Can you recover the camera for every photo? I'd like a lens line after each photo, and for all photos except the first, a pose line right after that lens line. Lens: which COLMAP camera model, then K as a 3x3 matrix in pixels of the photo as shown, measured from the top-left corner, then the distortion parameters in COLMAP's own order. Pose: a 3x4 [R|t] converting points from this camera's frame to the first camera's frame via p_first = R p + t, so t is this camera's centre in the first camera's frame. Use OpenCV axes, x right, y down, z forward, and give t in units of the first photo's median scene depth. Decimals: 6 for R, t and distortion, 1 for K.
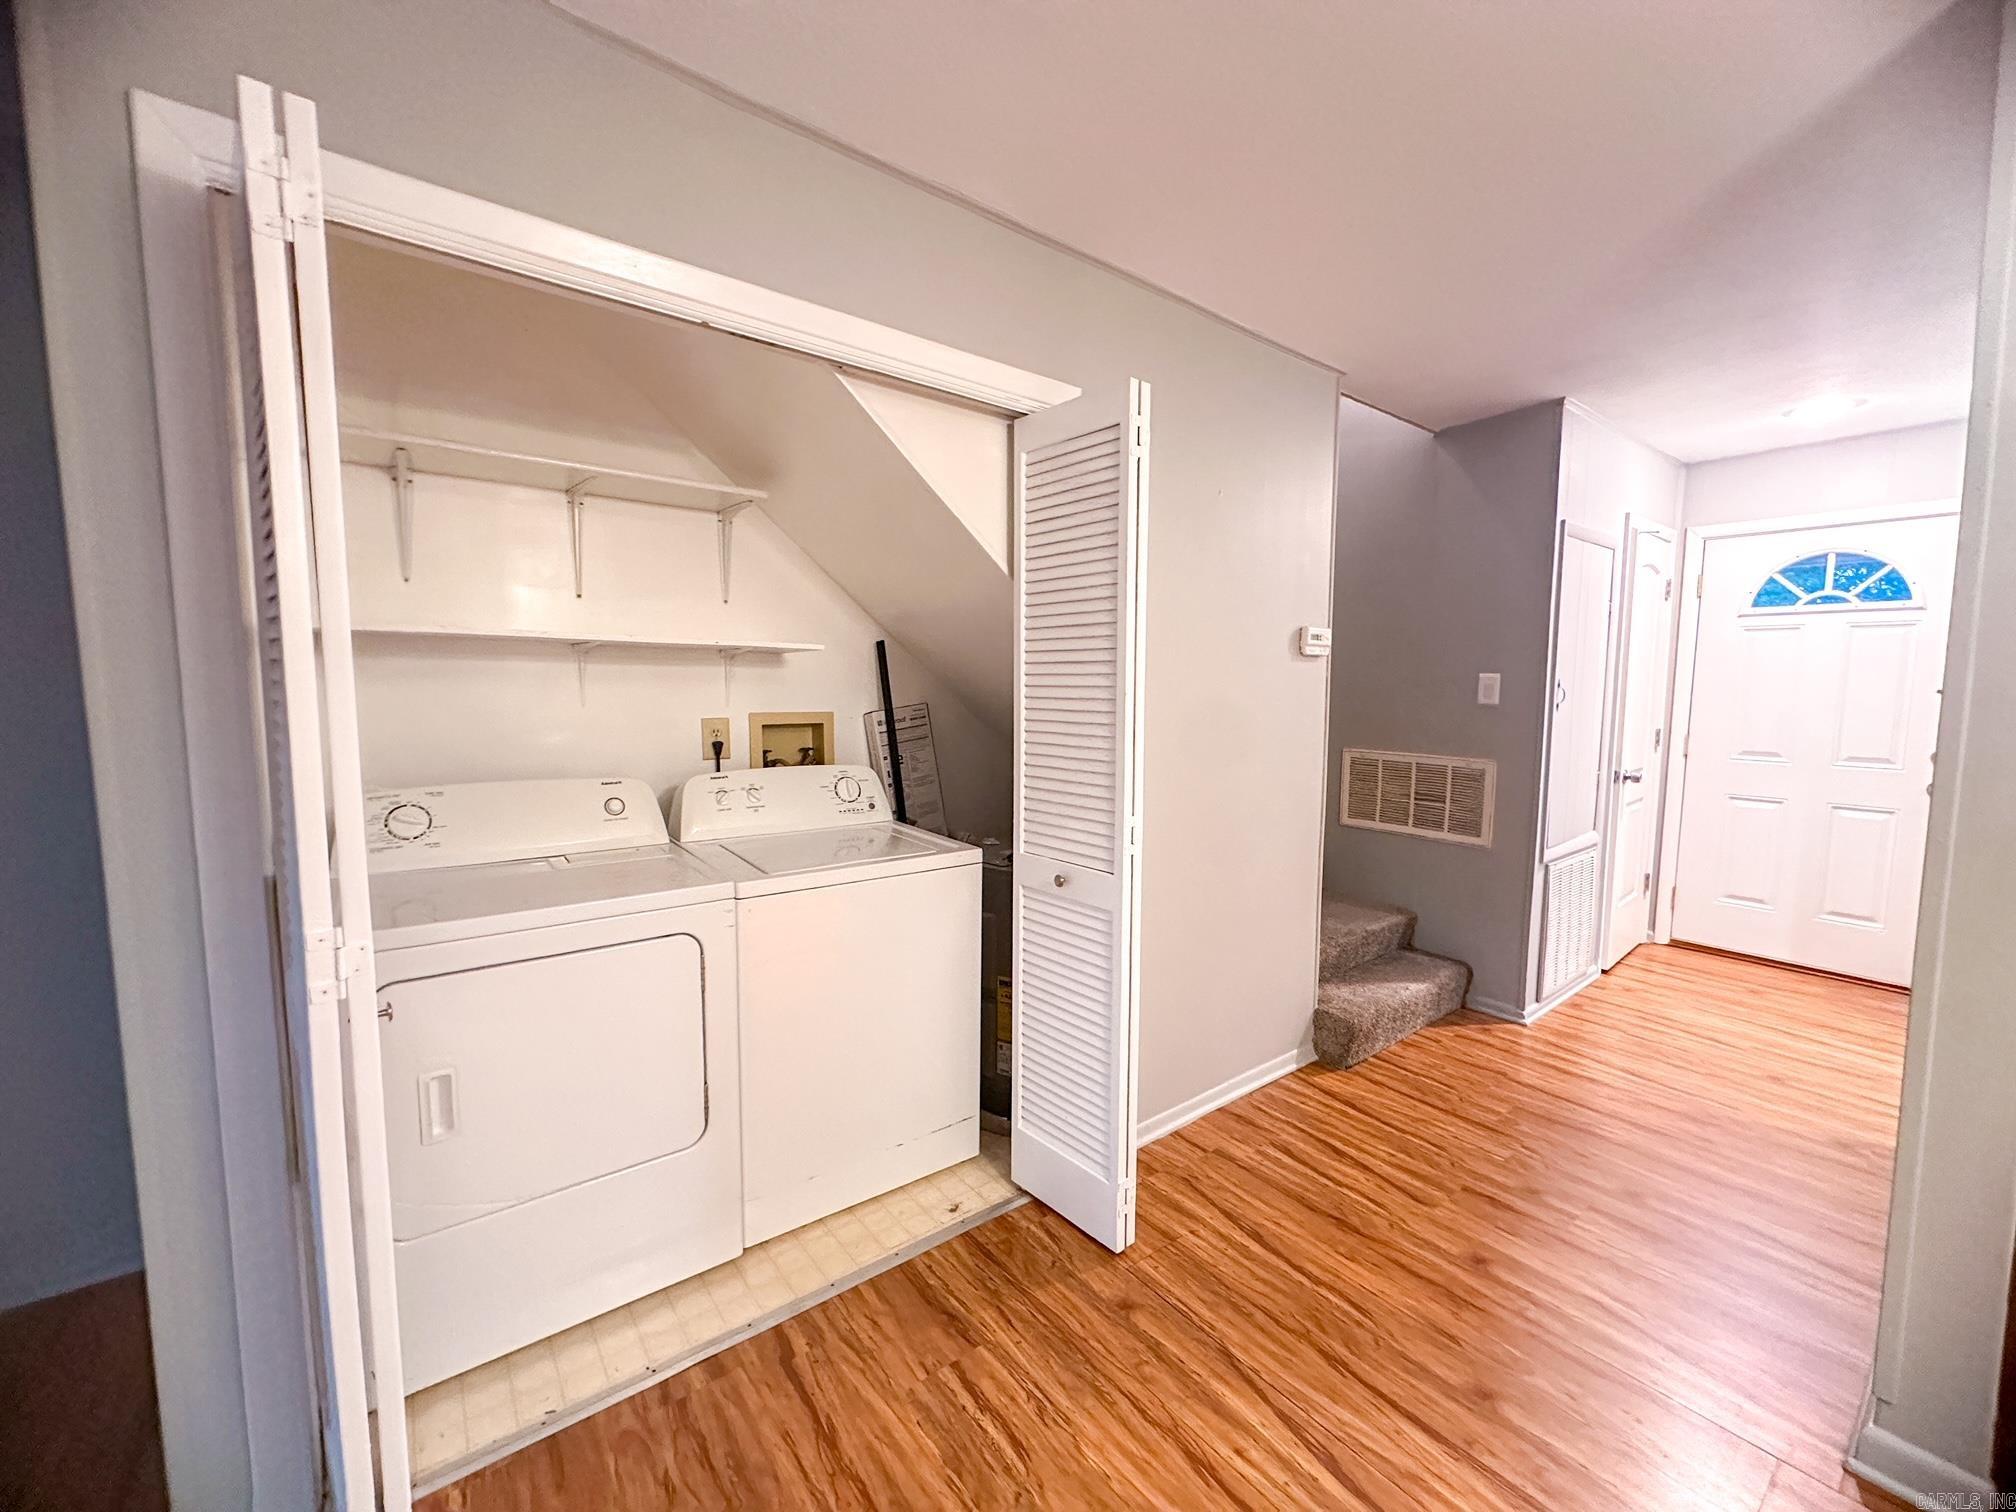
lens RADIAL K [[808.6, 0, 1003.3], [0, 808.6, 753.5], [0, 0, 1]] dist [-0.005926, 0.001968]
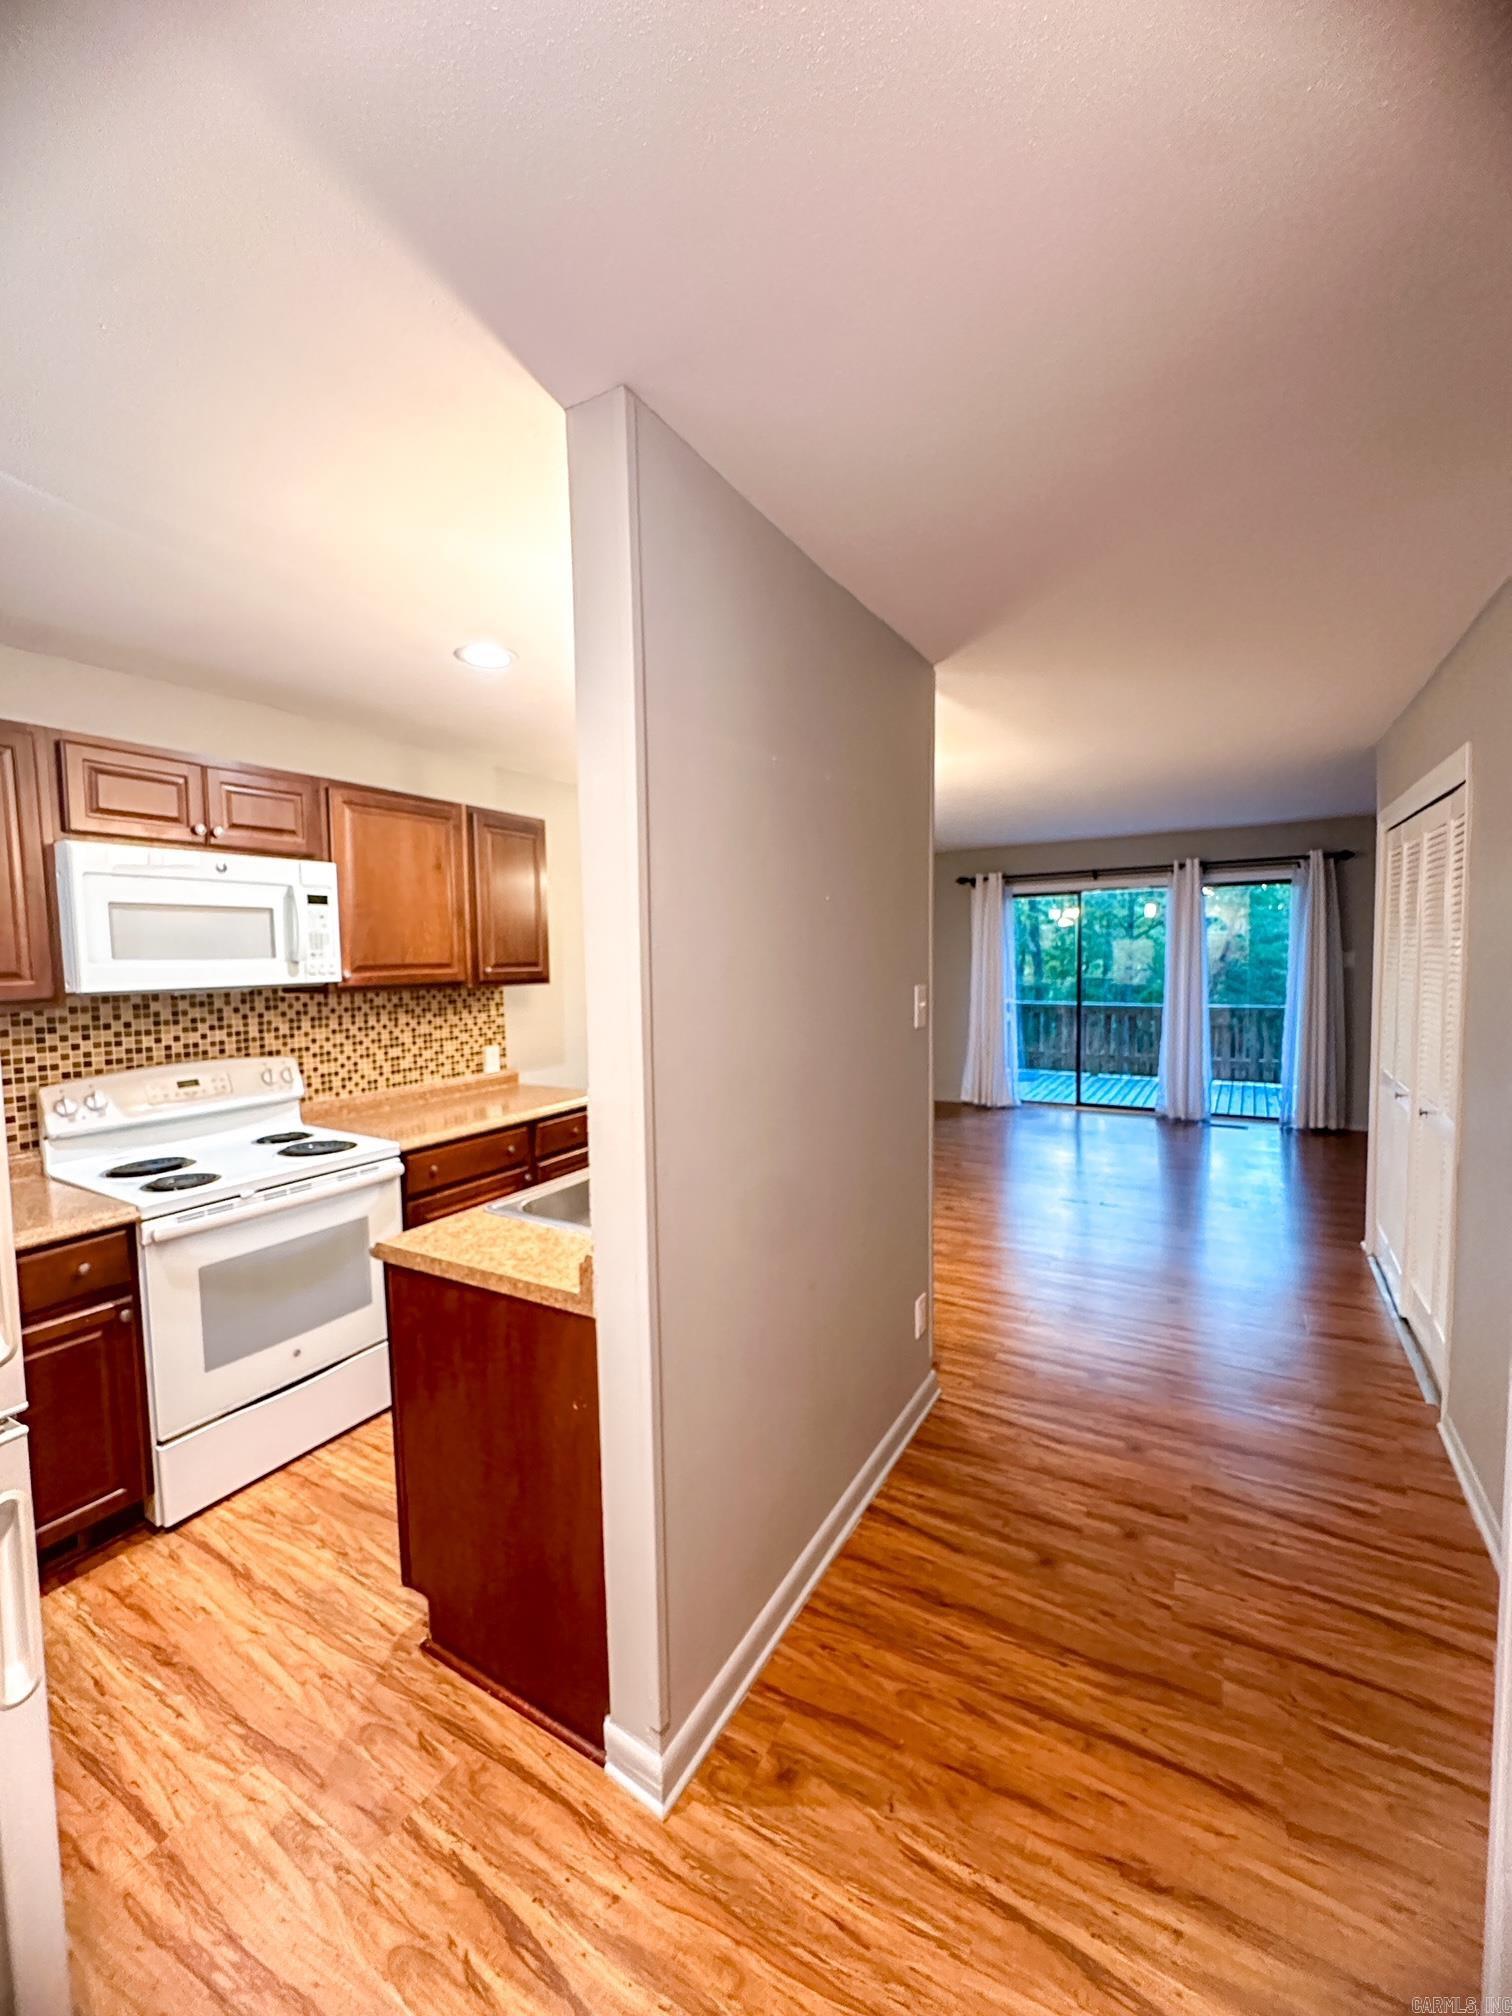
lens RADIAL K [[808.6, 0, 756.2], [0, 808.6, 1014.4], [0, 0, 1]] dist [-0.005926, 0.001968]
pose [[-0.926986, 0.044839, -0.372405, 1.046605], [-0.015283, 0.987490, 0.156939, -0.158385], [0.374784, 0.151172, -0.914704, 1.208120]]
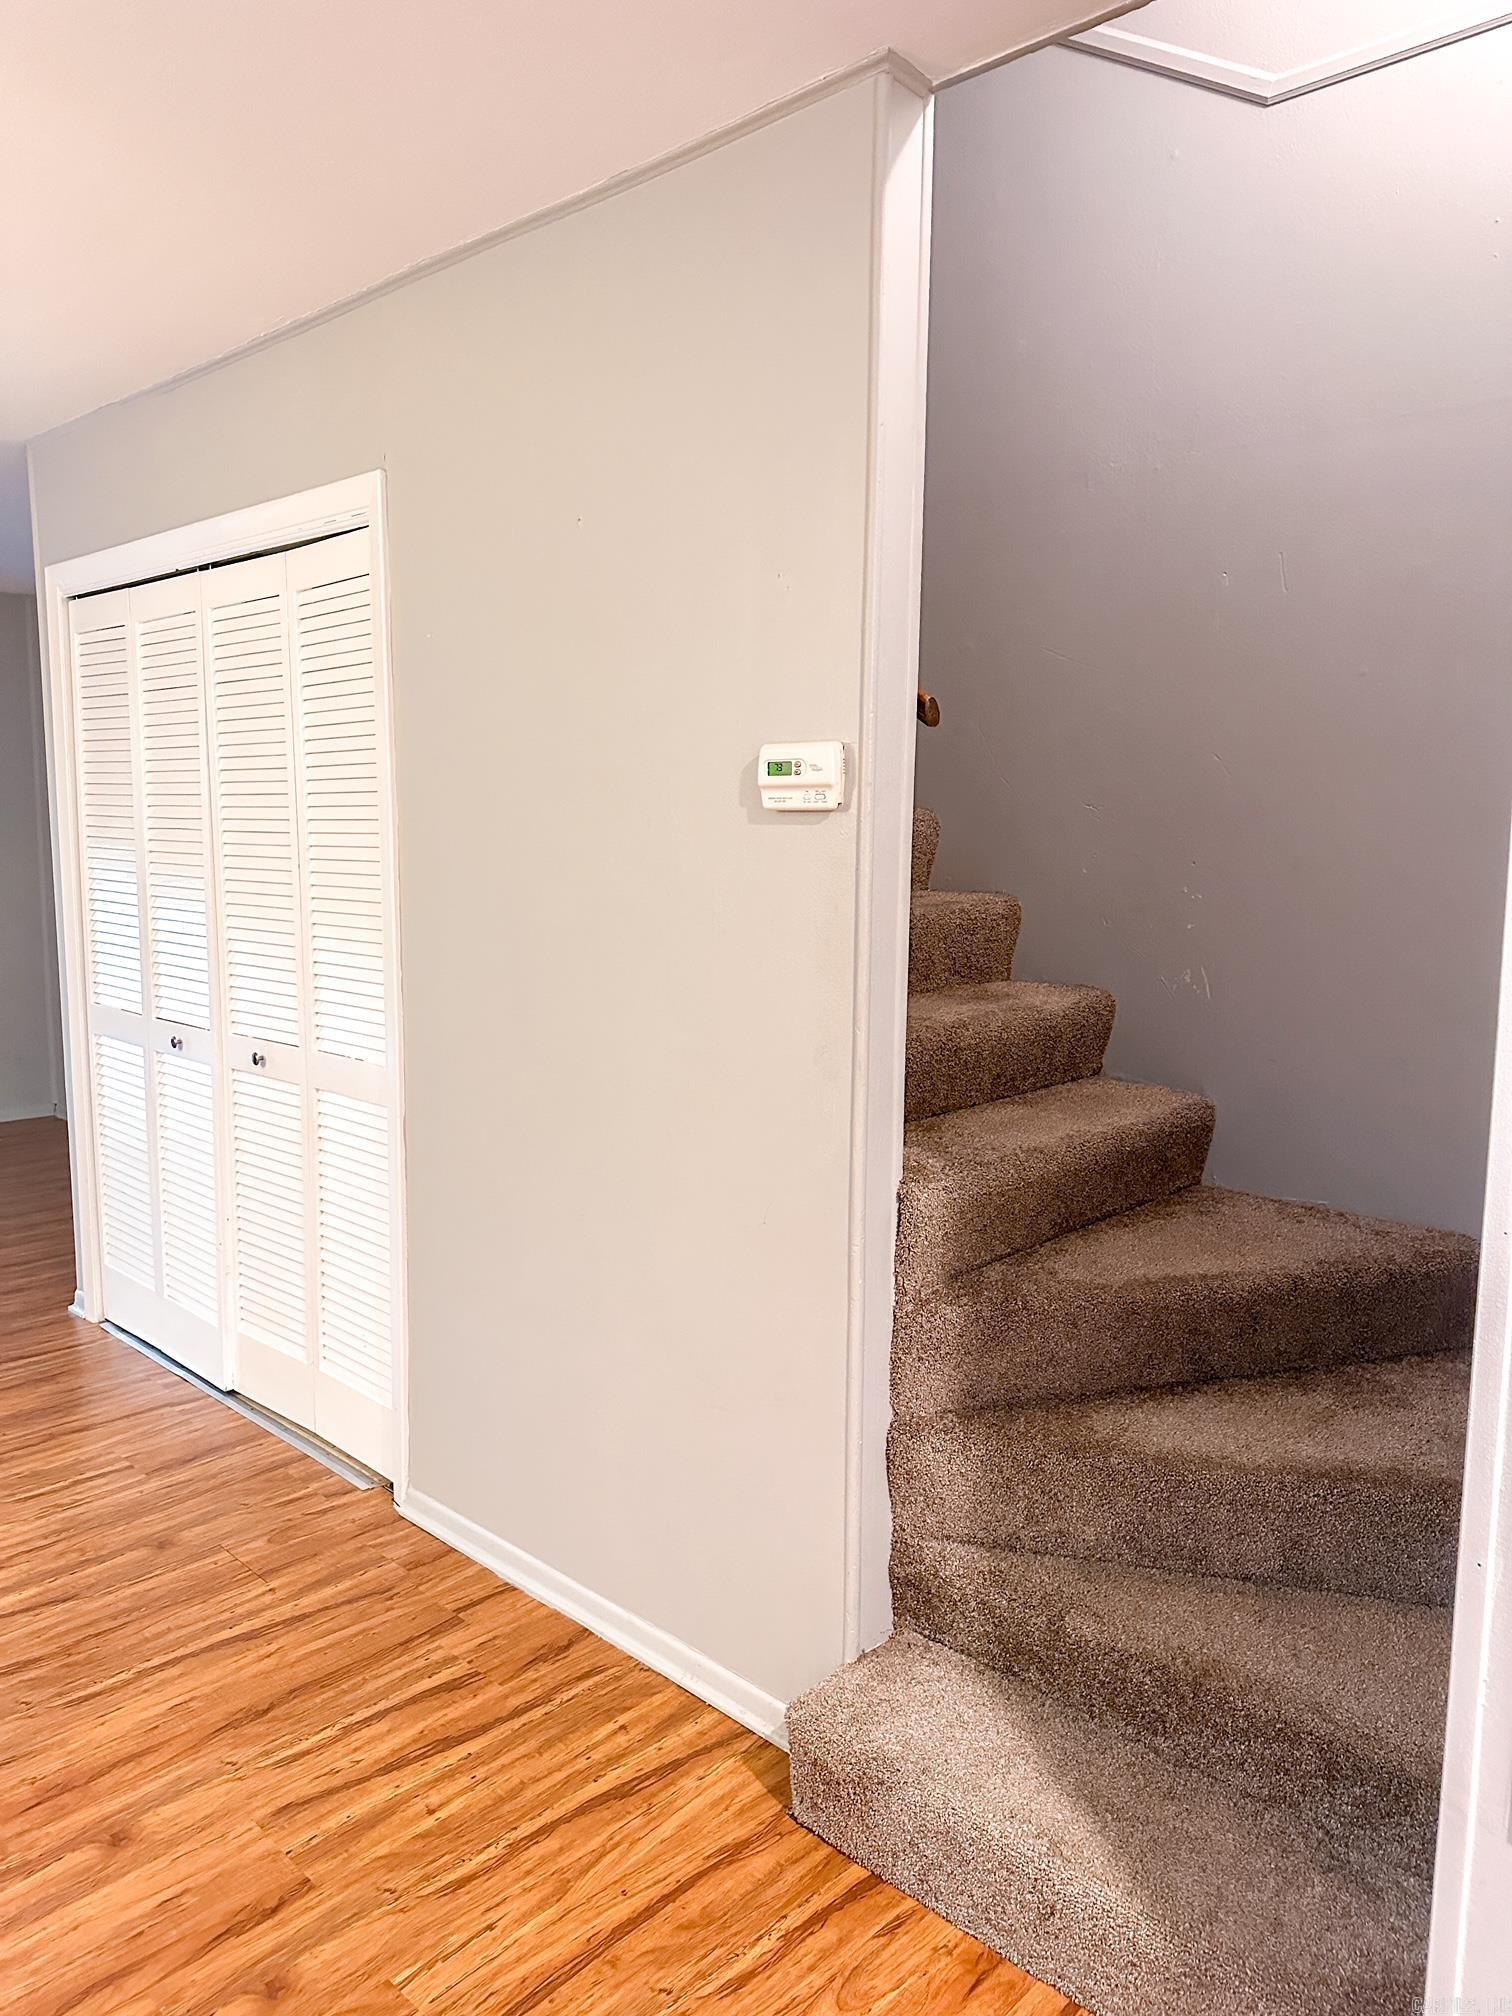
lens RADIAL K [[1401.1, 0, 736.4], [0, 1401.1, 1019.8], [0, 0, 1]] dist [0.081566, -0.117511]
pose [[0.146518, 0.126872, -0.981038, 1.057819], [-0.097216, 0.988787, 0.113354, -0.087918], [0.984419, 0.078765, 0.157209, 0.811397]]
